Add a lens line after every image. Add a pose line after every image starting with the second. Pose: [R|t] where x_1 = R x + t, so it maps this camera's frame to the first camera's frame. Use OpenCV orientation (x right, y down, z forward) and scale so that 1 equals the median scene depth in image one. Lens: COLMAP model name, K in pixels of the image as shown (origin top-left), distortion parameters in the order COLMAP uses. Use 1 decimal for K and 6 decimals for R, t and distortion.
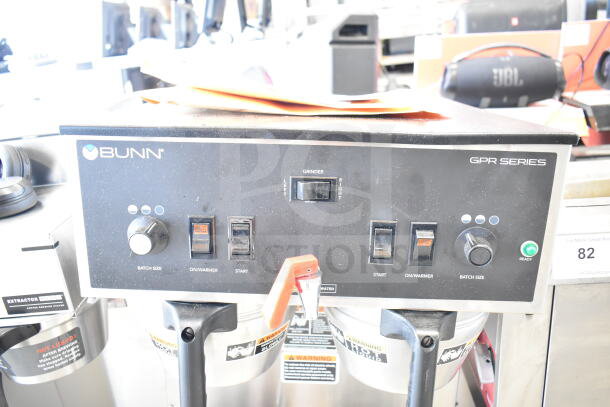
lens RADIAL K [[485.2, 0, 305.0], [0, 485.2, 203.5], [0, 0, 1]] dist [-0.030418, 0.005561]
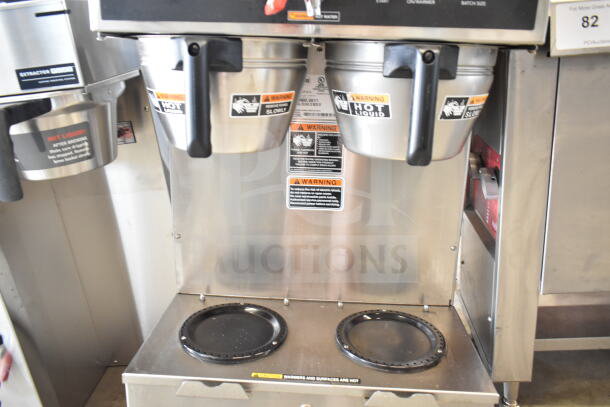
lens RADIAL K [[485.2, 0, 305.0], [0, 485.2, 203.5], [0, 0, 1]] dist [-0.030418, 0.005561]
pose [[0.999684, 0.010022, -0.023052, 0.018433], [-0.009931, 0.999942, 0.004064, 0.537903], [0.023091, -0.003834, 0.999726, -0.017150]]
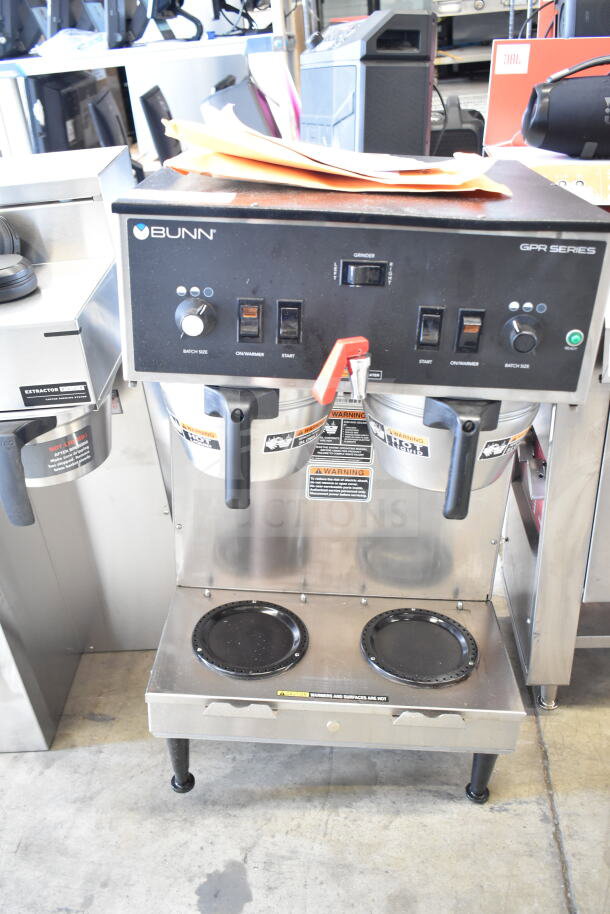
lens RADIAL K [[797.7, 0, 297.8], [0, 797.7, 454.9], [0, 0, 1]] dist [-0.031815, 0.000587]
pose [[0.999859, 0.016224, 0.004253, -0.108092], [-0.016734, 0.982221, 0.186983, 0.030547], [-0.001144, -0.187028, 0.982354, -0.621425]]
